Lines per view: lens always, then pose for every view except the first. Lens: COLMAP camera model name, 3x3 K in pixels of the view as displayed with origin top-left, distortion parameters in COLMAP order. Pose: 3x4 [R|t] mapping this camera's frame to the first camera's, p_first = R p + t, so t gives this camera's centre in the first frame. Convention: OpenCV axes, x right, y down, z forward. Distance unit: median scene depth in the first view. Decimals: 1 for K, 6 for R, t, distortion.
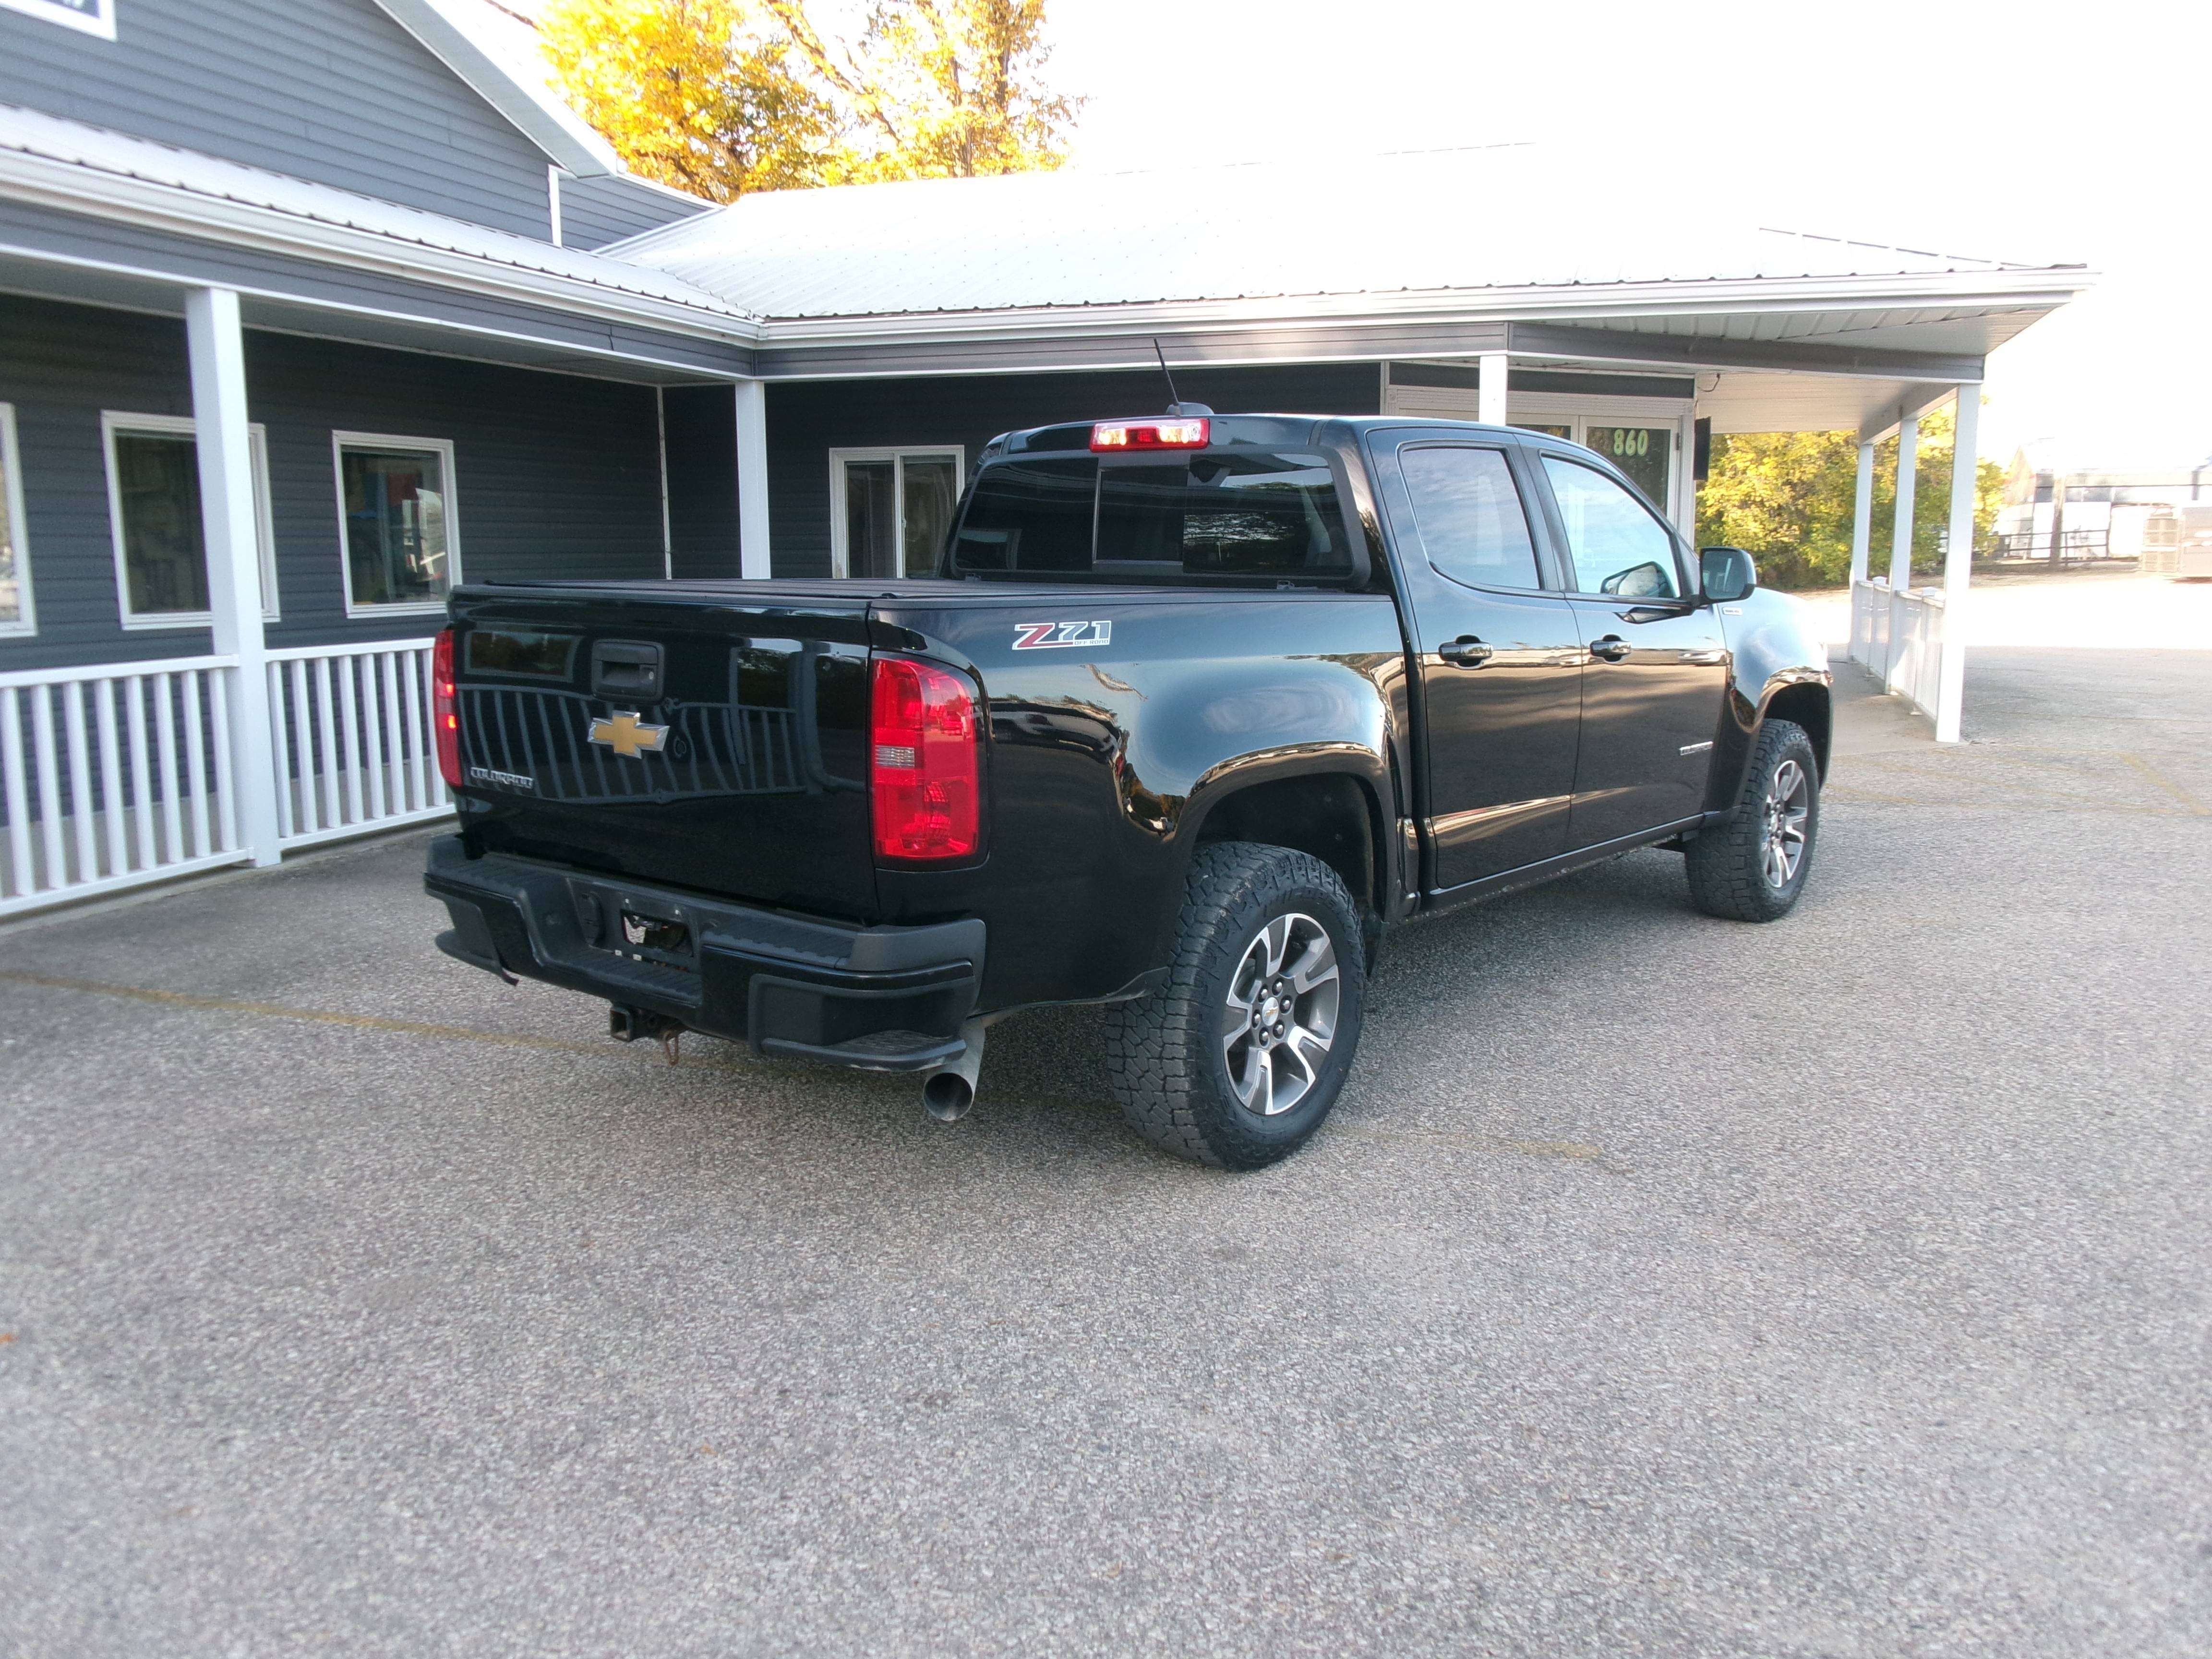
lens RADIAL K [[1811.4, 0, 1106.0], [0, 1811.4, 829.5], [0, 0, 1]] dist [-0.005310, 0.000665]
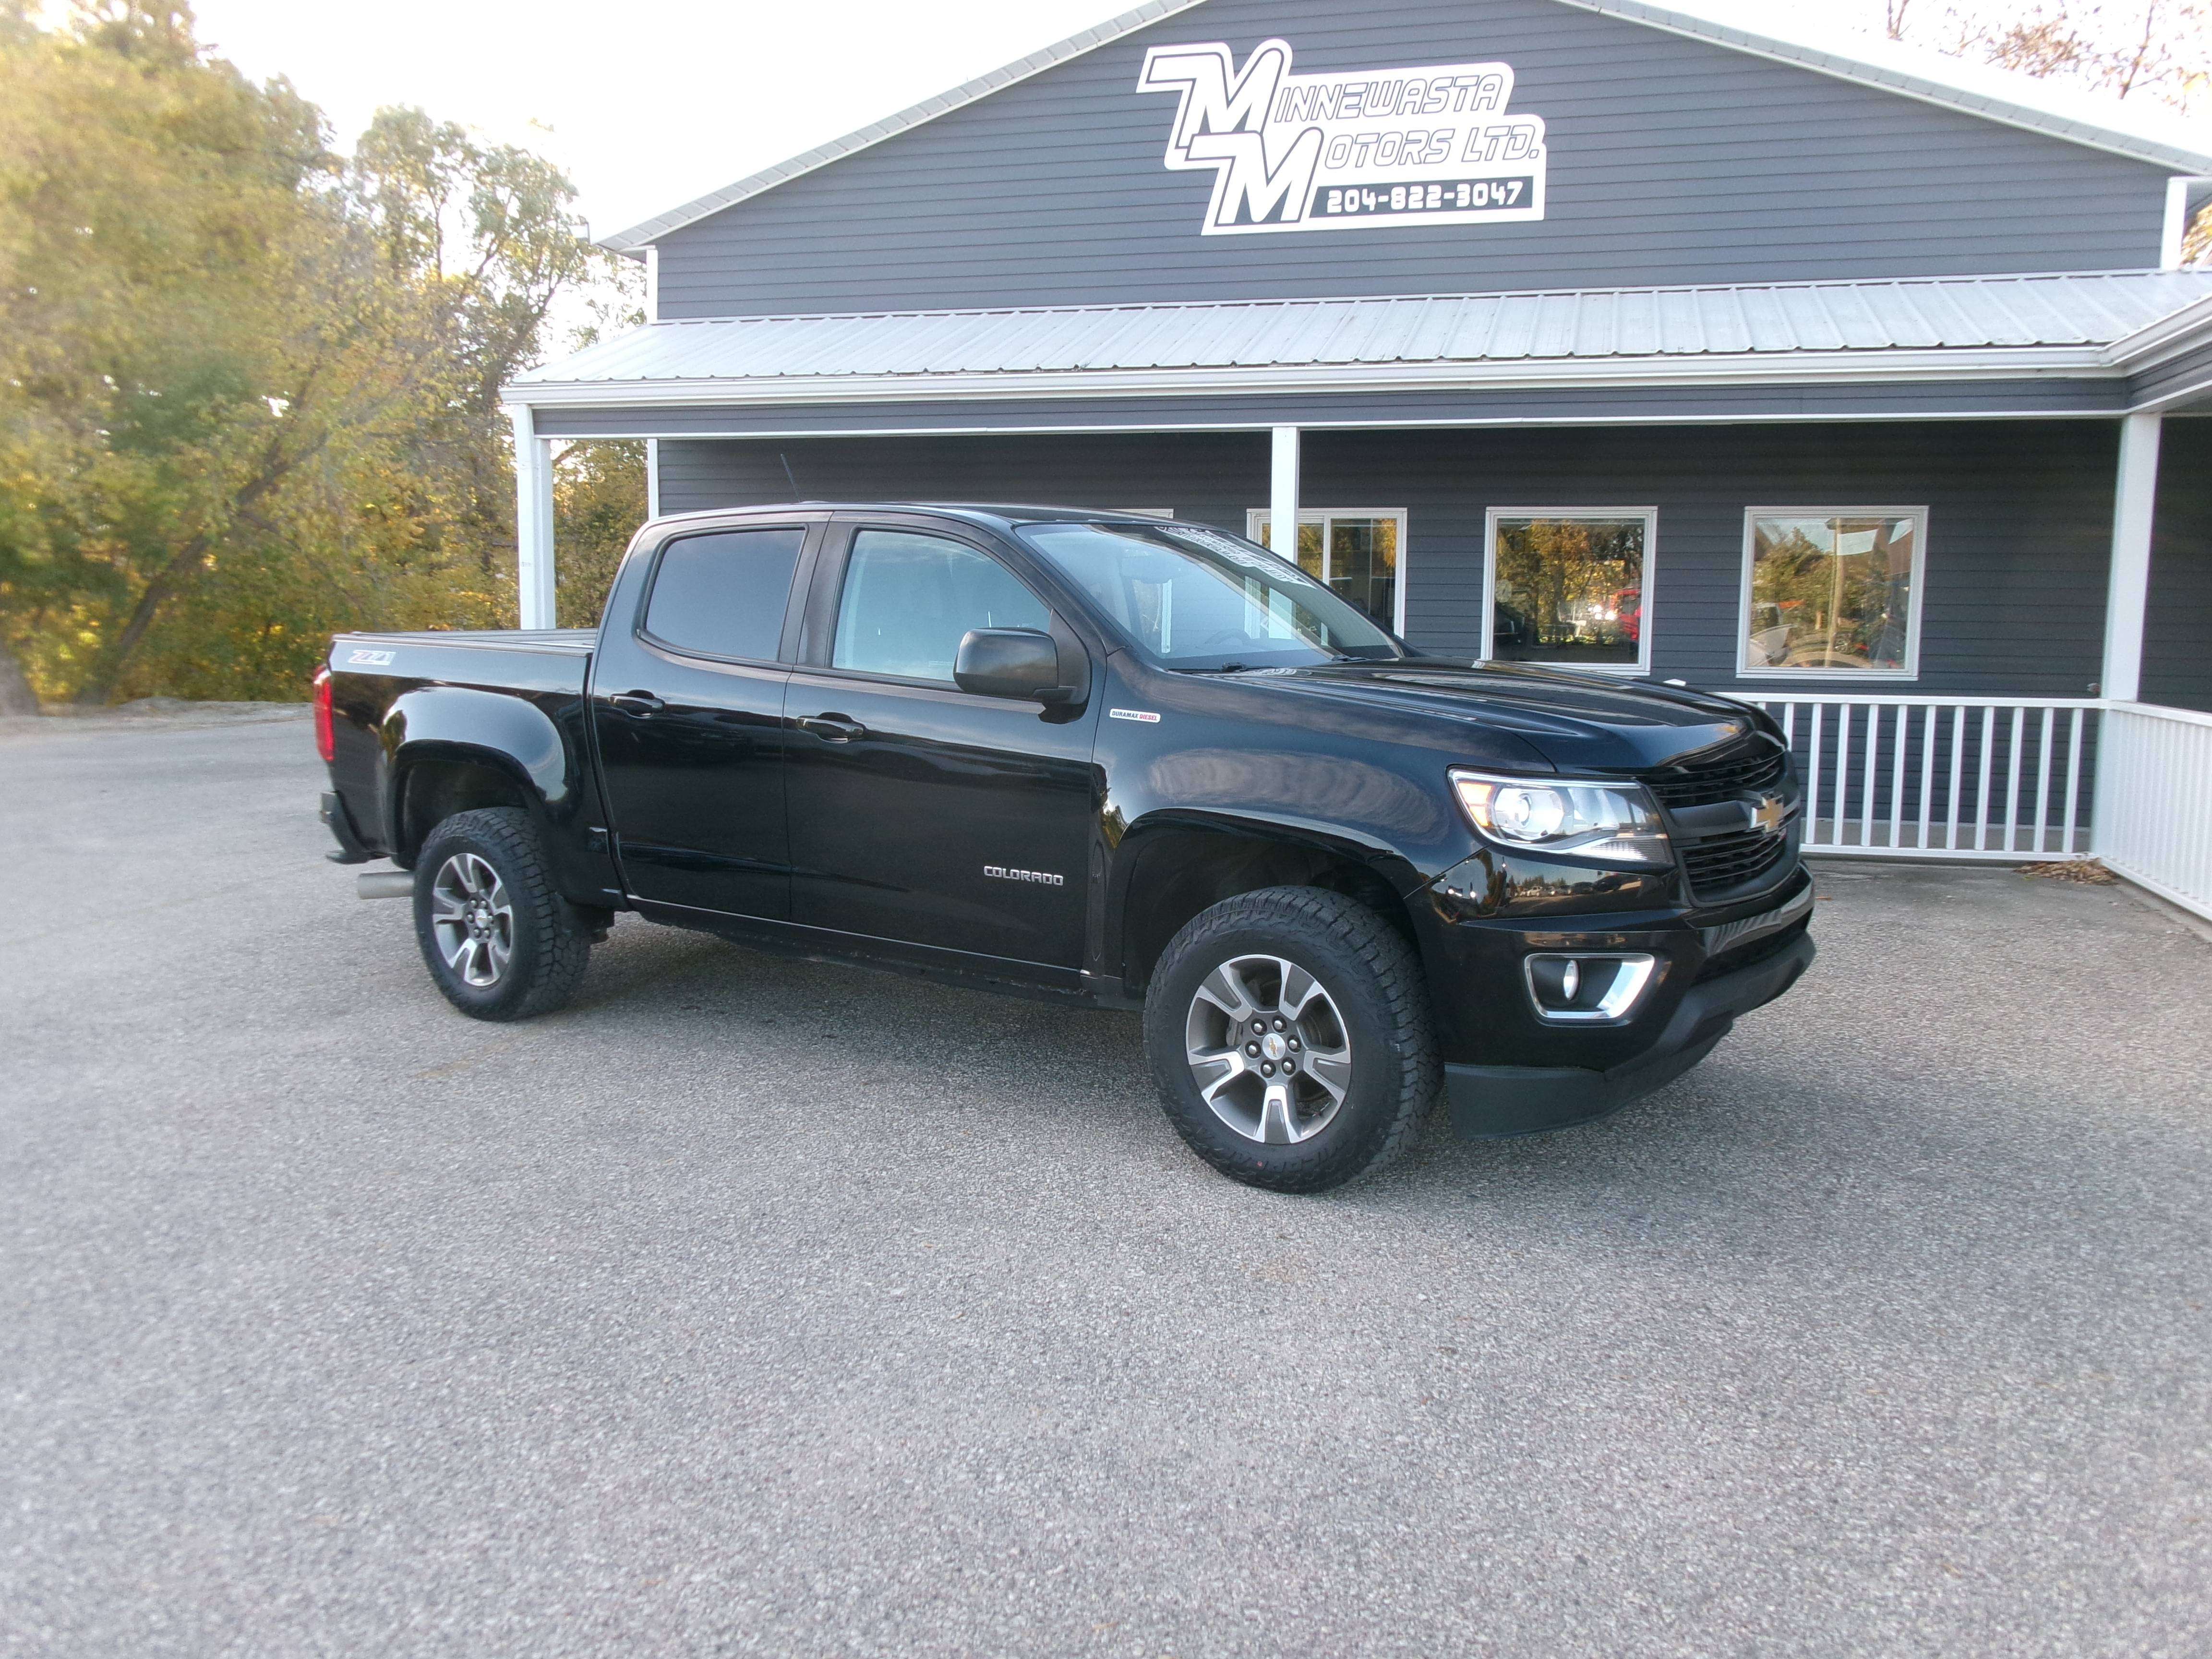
lens RADIAL K [[1802.4, 0, 1106.0], [0, 1802.4, 829.5], [0, 0, 1]] dist [-0.013517, 0.023743]
pose [[0.058885, 0.132017, -0.989497, 0.752202], [-0.163382, 0.979126, 0.120910, -0.112666], [0.984804, 0.154546, 0.079225, 0.649523]]
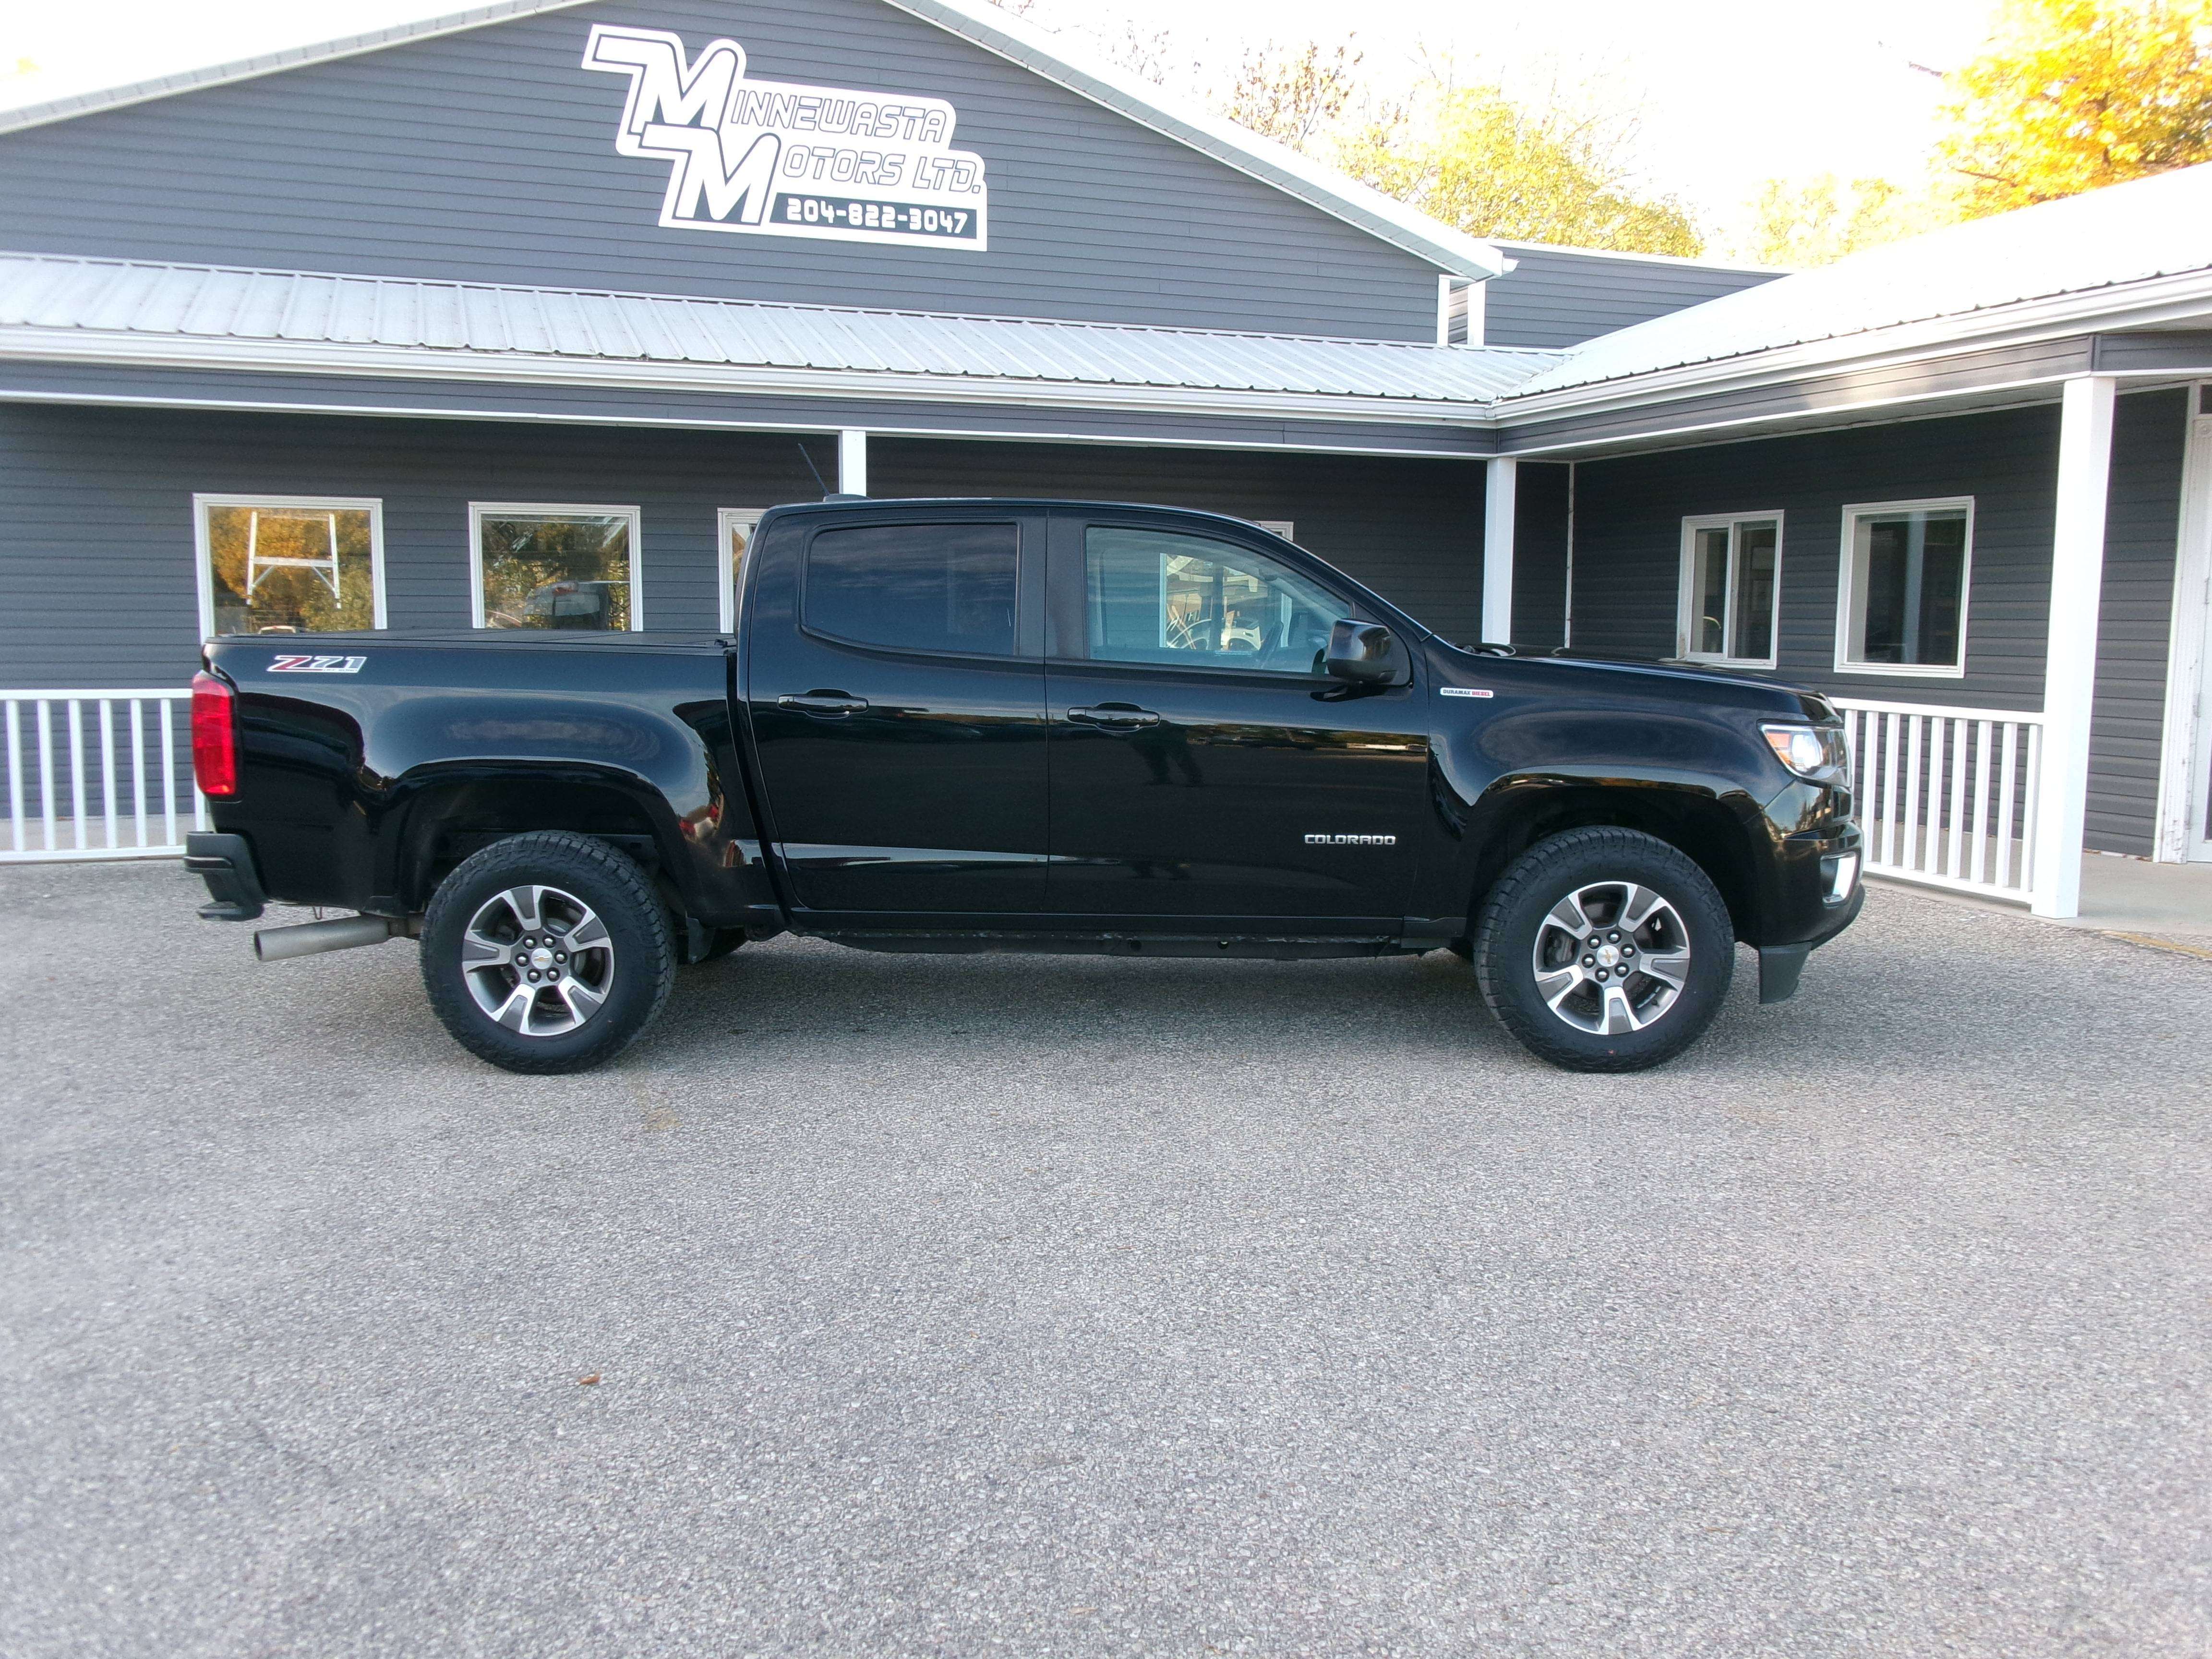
lens RADIAL K [[1802.4, 0, 1106.0], [0, 1802.4, 829.5], [0, 0, 1]] dist [-0.013517, 0.023743]
pose [[0.619170, 0.103307, -0.778432, 0.638844], [-0.131372, 0.990965, 0.027018, -0.038959], [0.774190, 0.085535, 0.627147, 0.227575]]
